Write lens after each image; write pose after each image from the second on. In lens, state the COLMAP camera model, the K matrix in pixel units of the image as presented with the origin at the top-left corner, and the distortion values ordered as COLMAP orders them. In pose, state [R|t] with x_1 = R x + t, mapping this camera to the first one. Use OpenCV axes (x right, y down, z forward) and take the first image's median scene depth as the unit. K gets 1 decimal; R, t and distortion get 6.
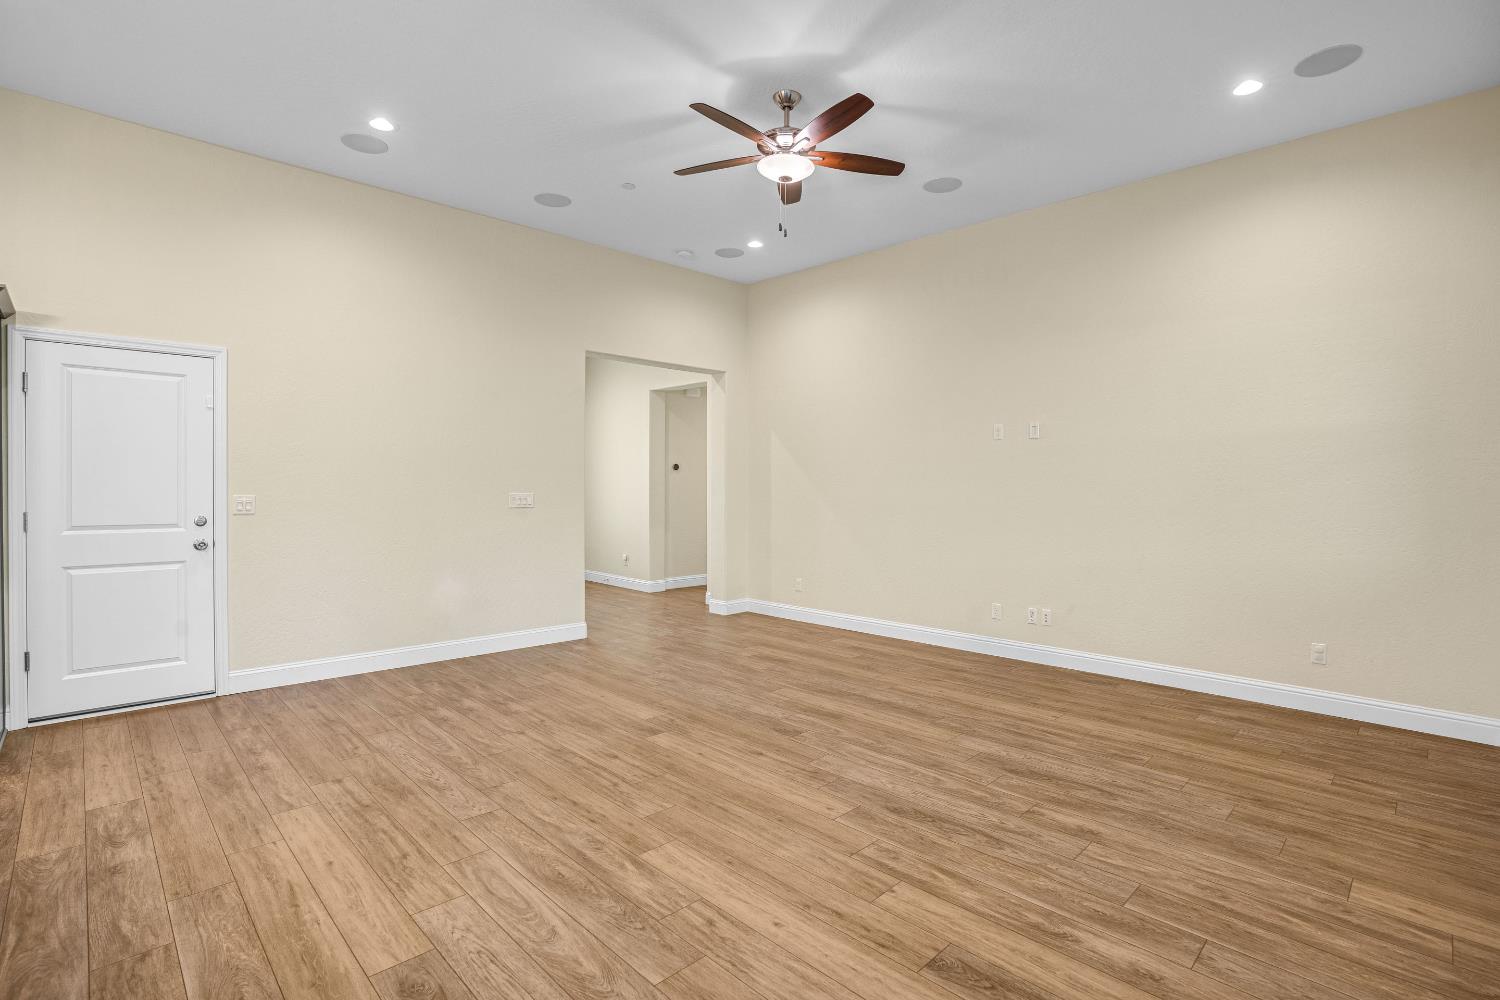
lens RADIAL K [[714.3, 0, 747.0], [0, 714.3, 495.0], [0, 0, 1]] dist [-0.075512, 0.029009]
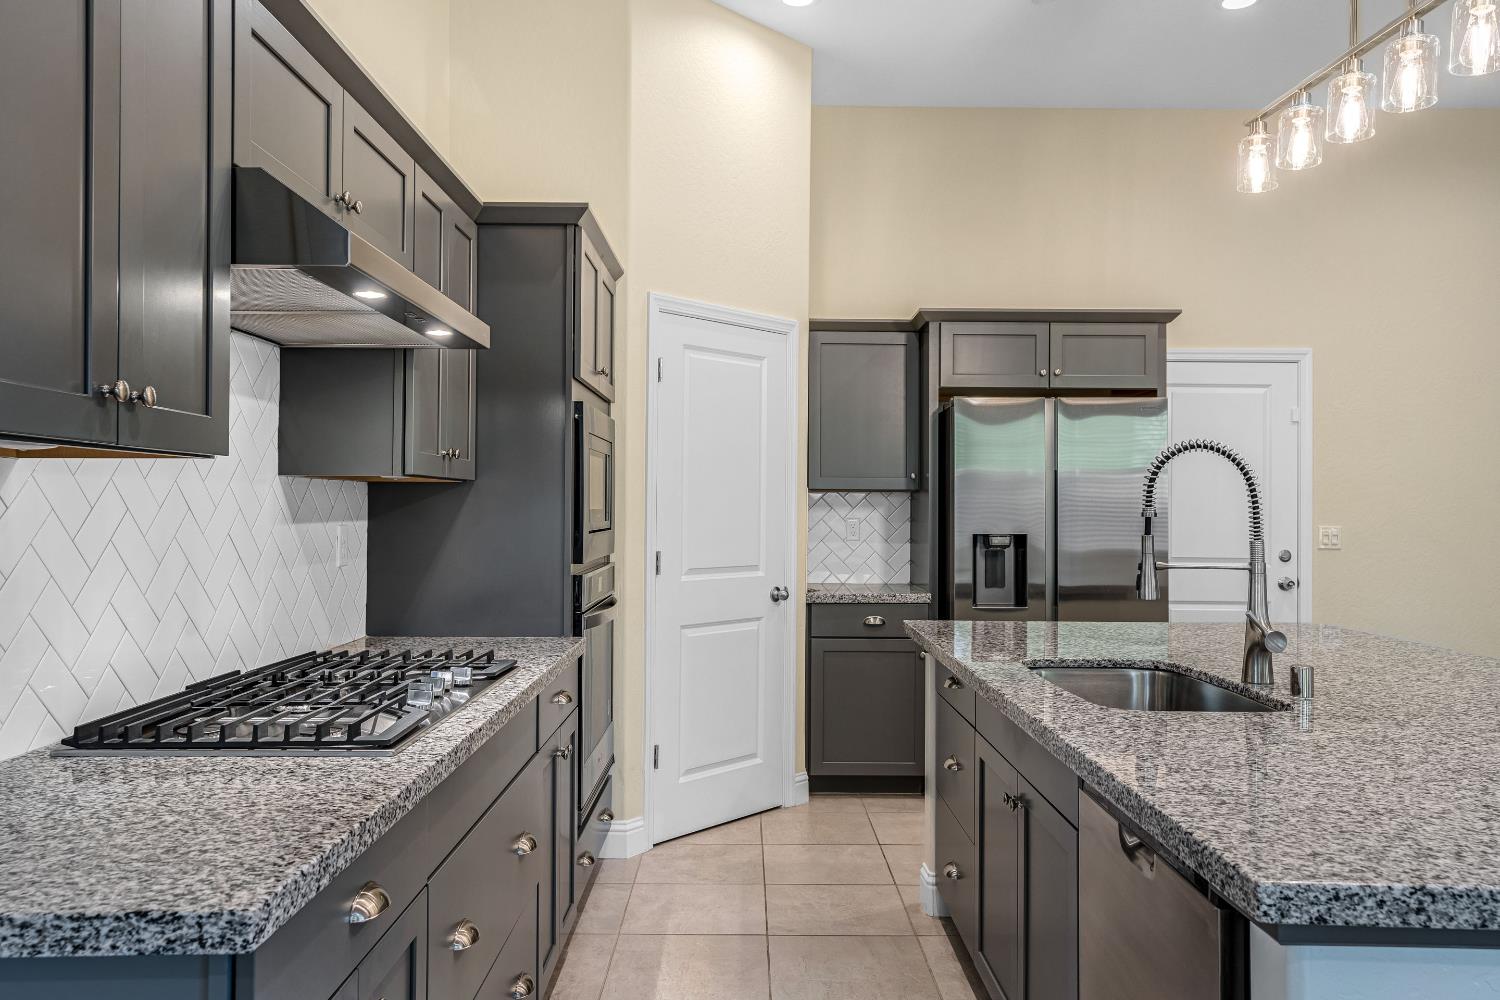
lens RADIAL K [[1098.3, 0, 752.6], [0, 1098.3, 492.0], [0, 0, 1]] dist [-0.020183, 0.051079]
pose [[0.714978, -0.011931, -0.699045, -0.386279], [-0.012866, 0.999461, -0.030217, 0.010369], [0.699028, 0.030598, 0.714439, -0.511272]]
